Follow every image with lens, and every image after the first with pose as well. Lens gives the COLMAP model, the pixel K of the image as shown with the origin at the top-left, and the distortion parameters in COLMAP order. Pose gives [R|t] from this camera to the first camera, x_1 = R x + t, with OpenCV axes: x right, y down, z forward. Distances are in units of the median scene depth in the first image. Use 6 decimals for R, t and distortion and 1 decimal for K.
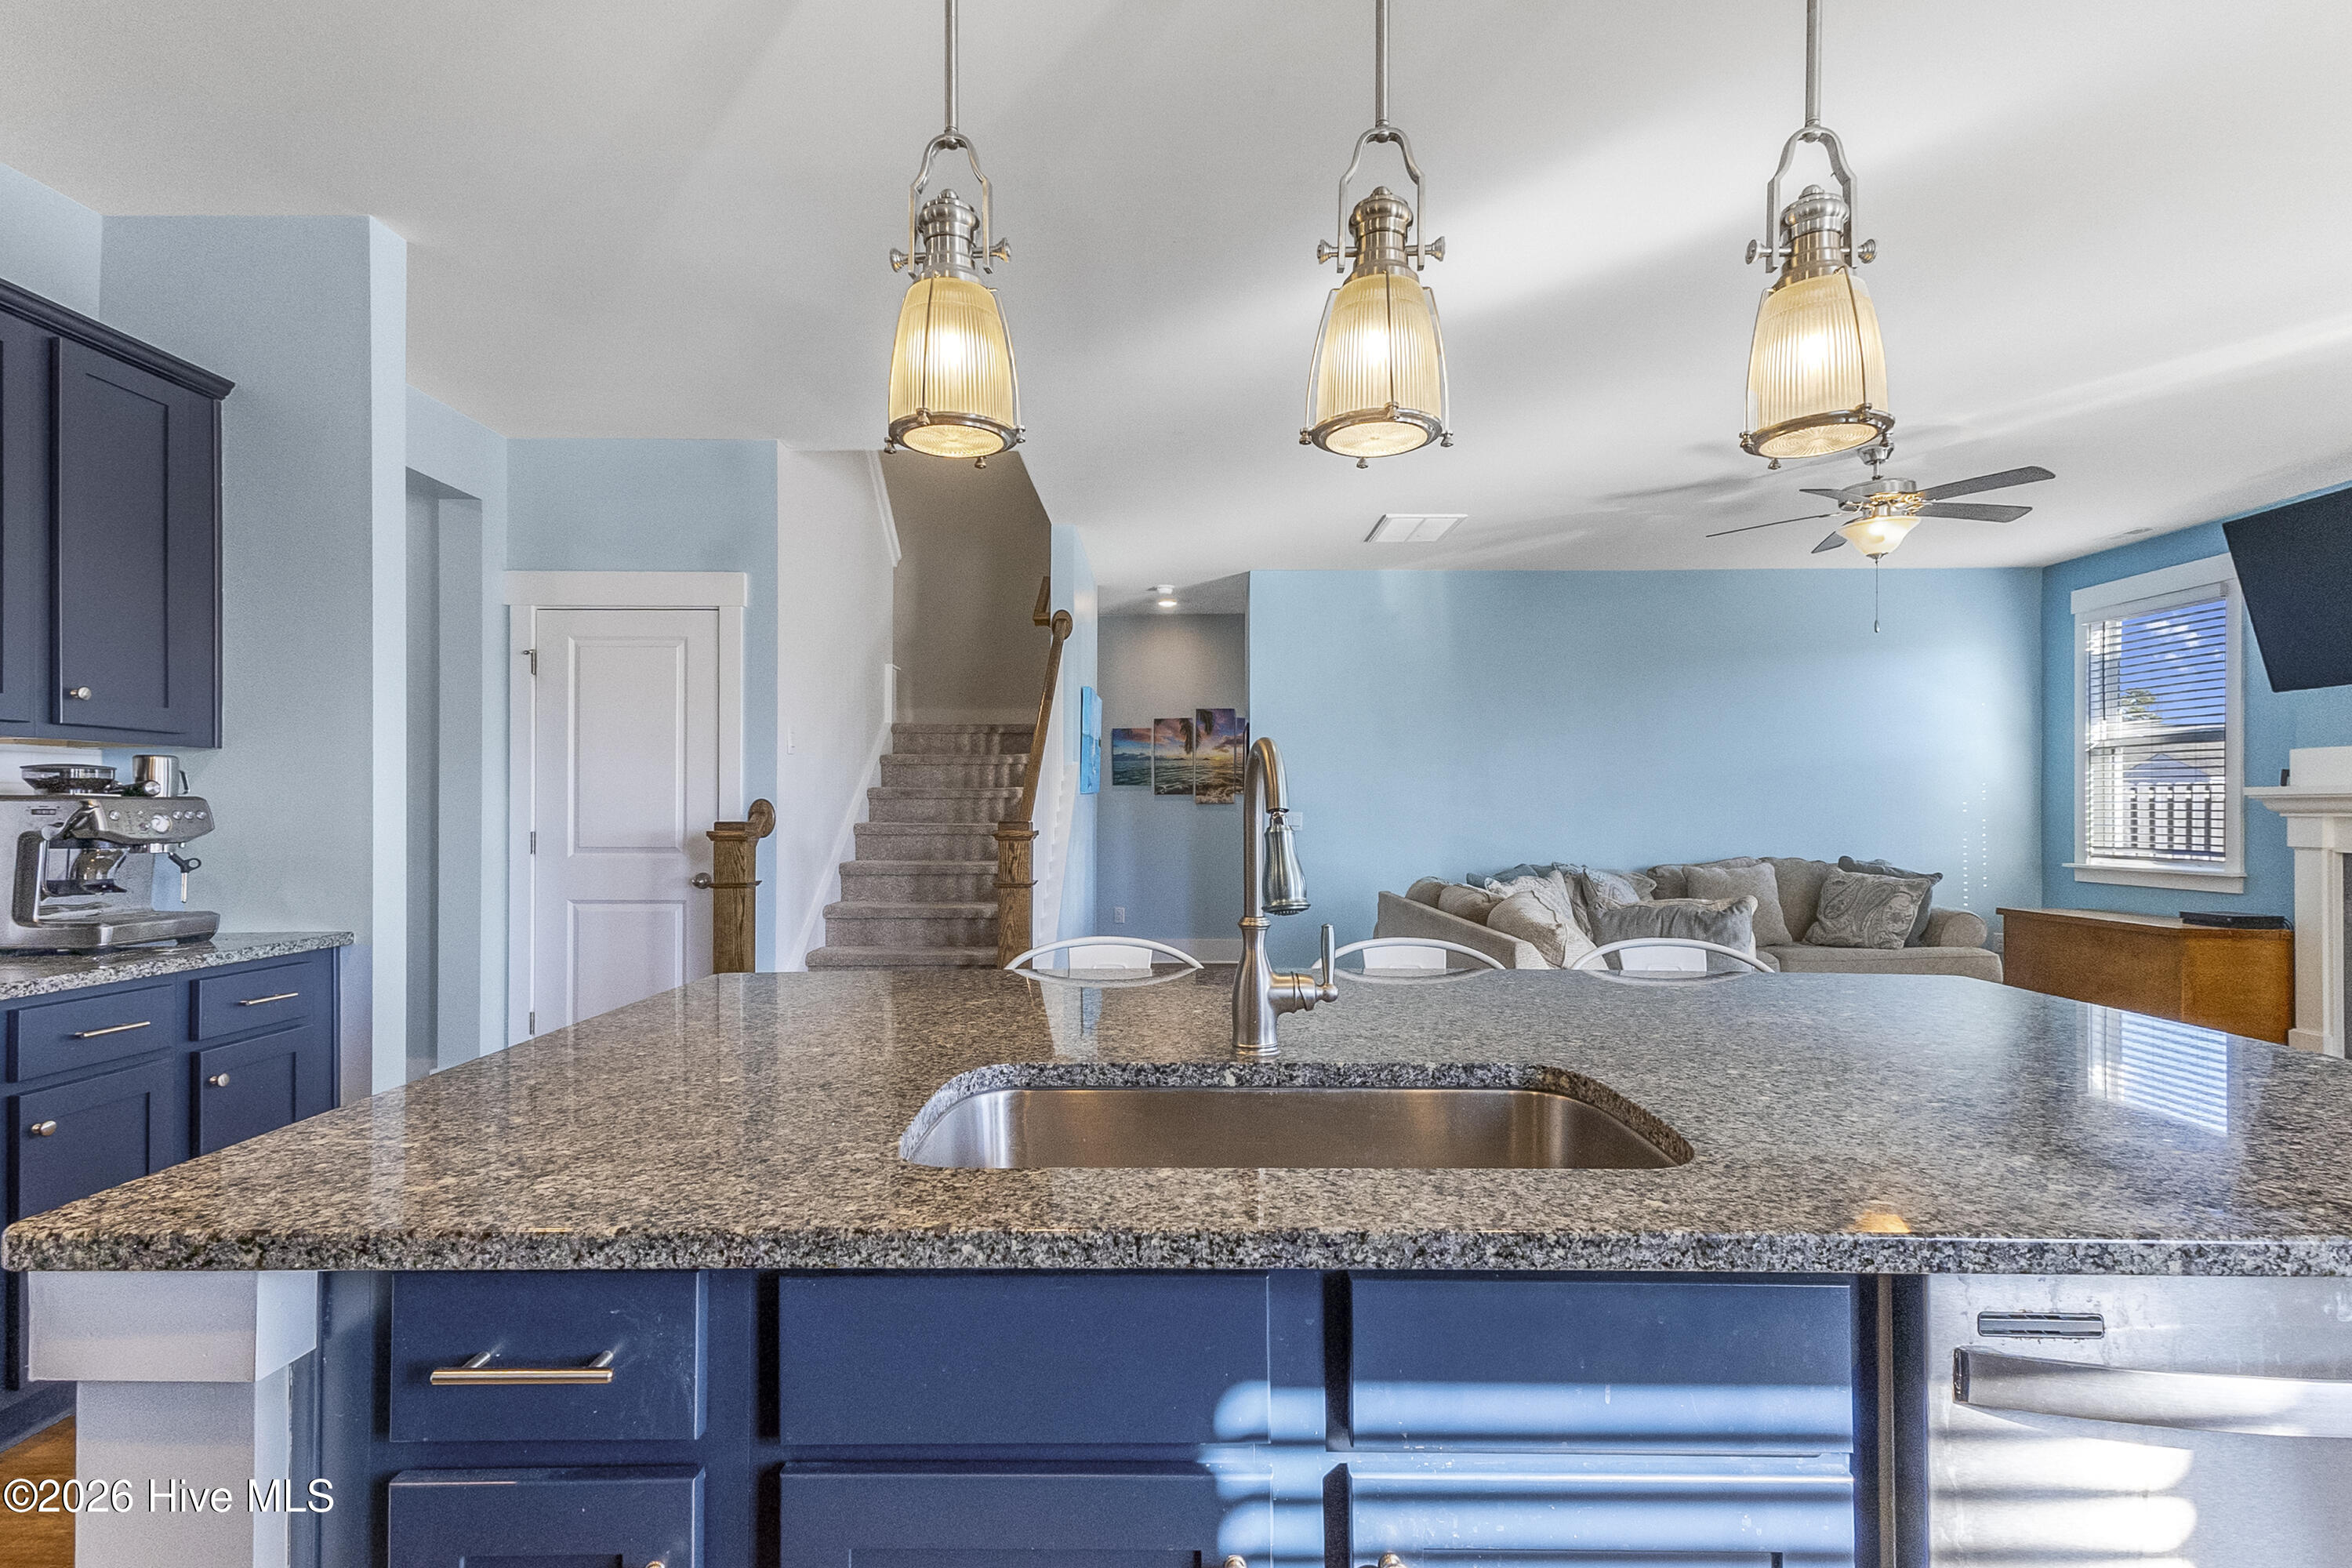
lens RADIAL K [[1098.9, 0, 1180.6], [0, 1098.9, 815.2], [0, 0, 1]] dist [0.025023, -0.007989]
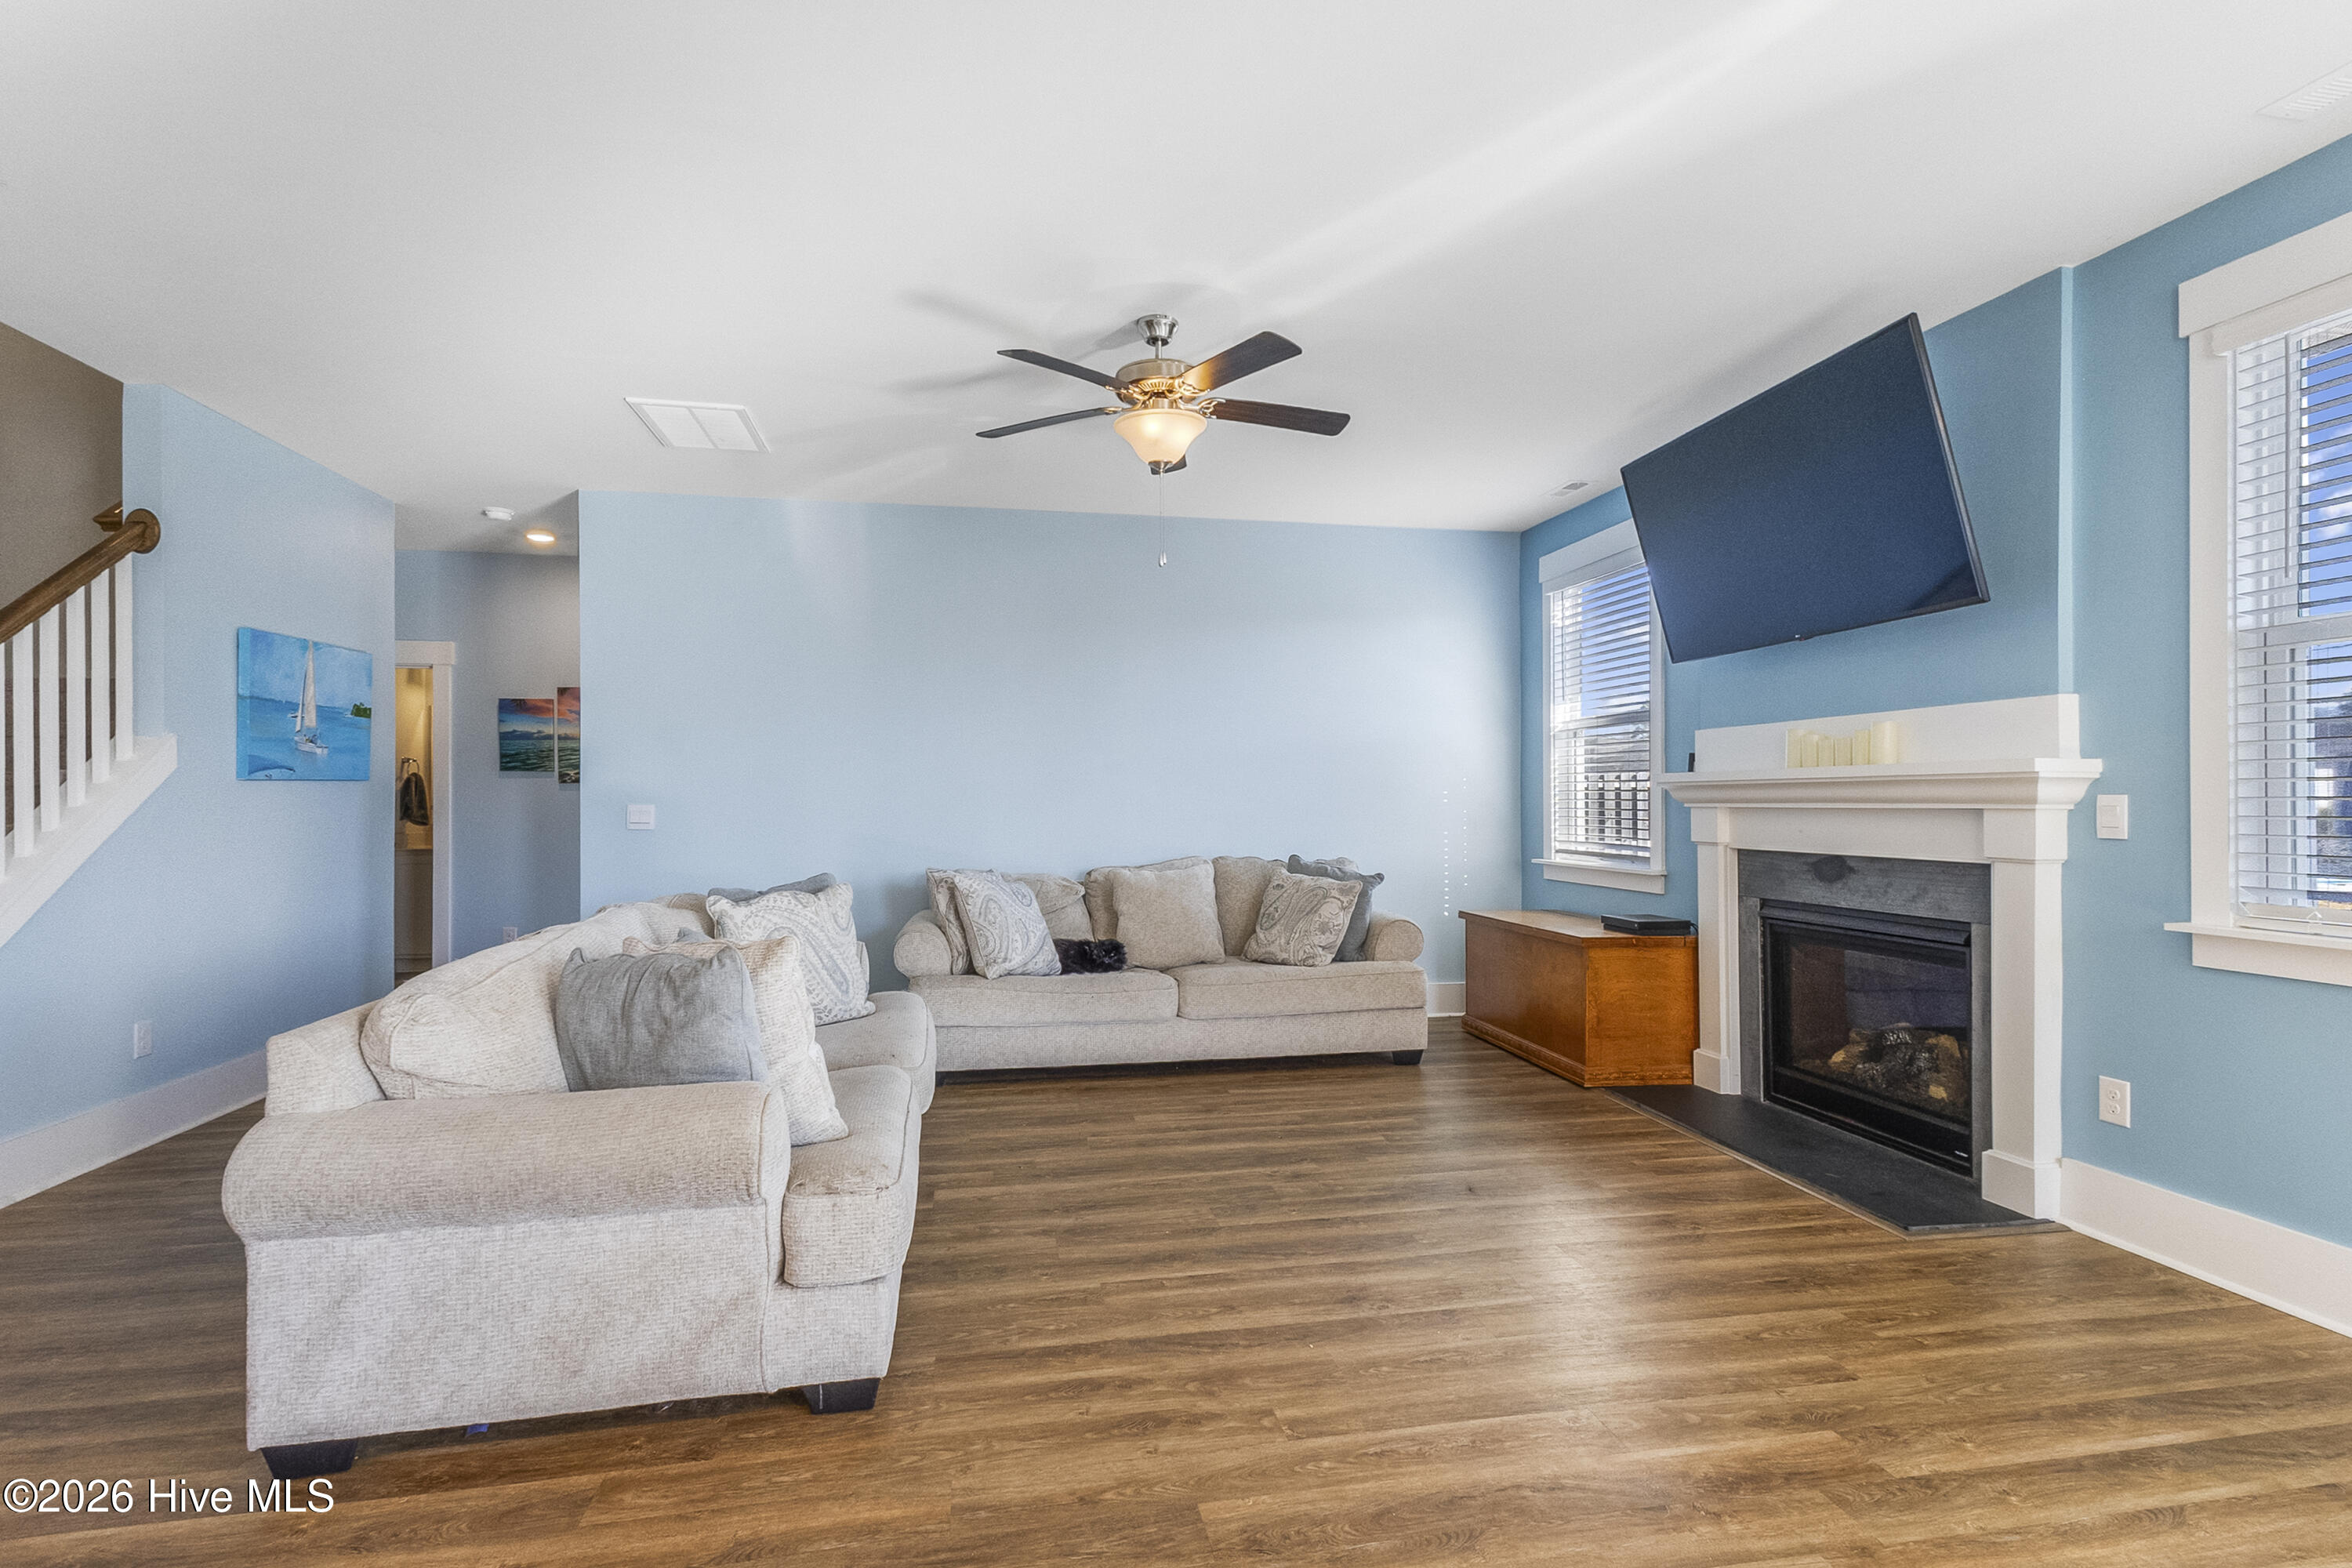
lens RADIAL K [[1091.0, 0, 1178.3], [0, 1091.0, 794.7], [0, 0, 1]] dist [0.015019, -0.007238]
pose [[0.982201, -0.001446, 0.187827, 0.387638], [0.003572, 0.999933, -0.010984, -0.000274], [-0.187799, 0.011459, 0.982141, 0.207981]]
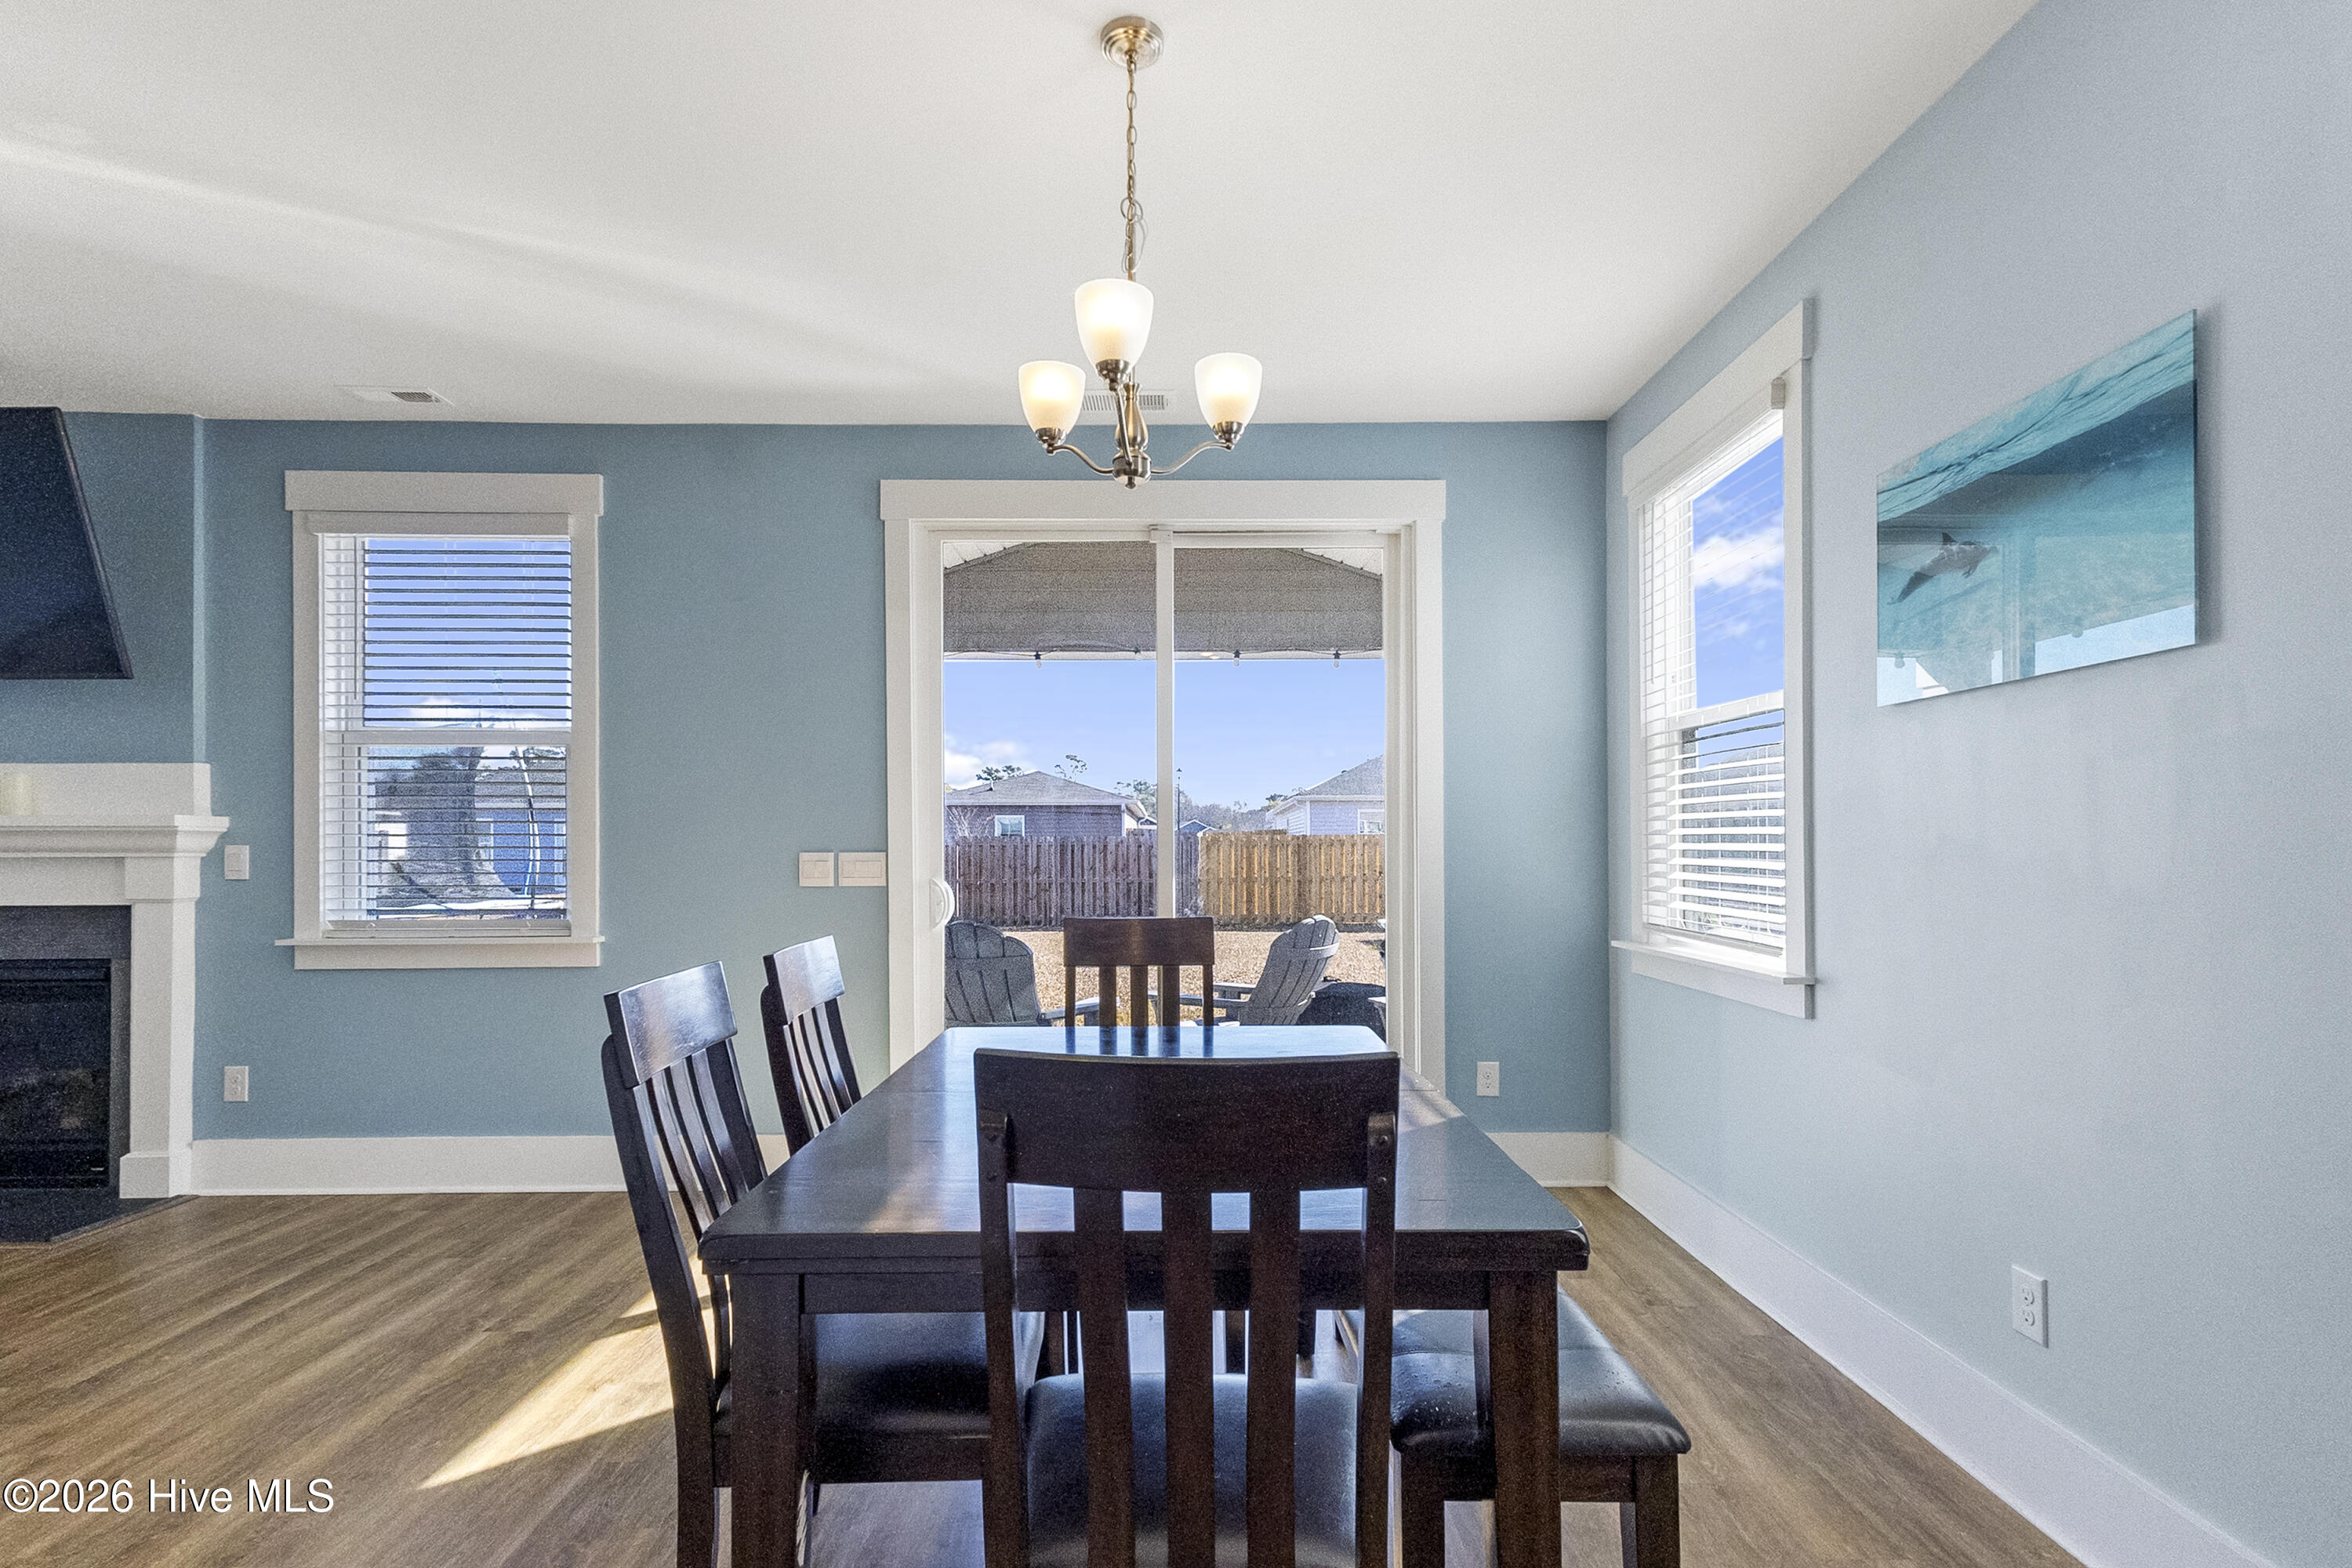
lens RADIAL K [[1149.8, 0, 1167.1], [0, 1149.8, 838.3], [0, 0, 1]] dist [0.025204, -0.001634]
pose [[-0.005894, 0.003942, 0.999975, 0.213107], [0.009711, 0.999945, -0.003885, -0.000411], [-0.999935, 0.009688, -0.005932, 0.079445]]
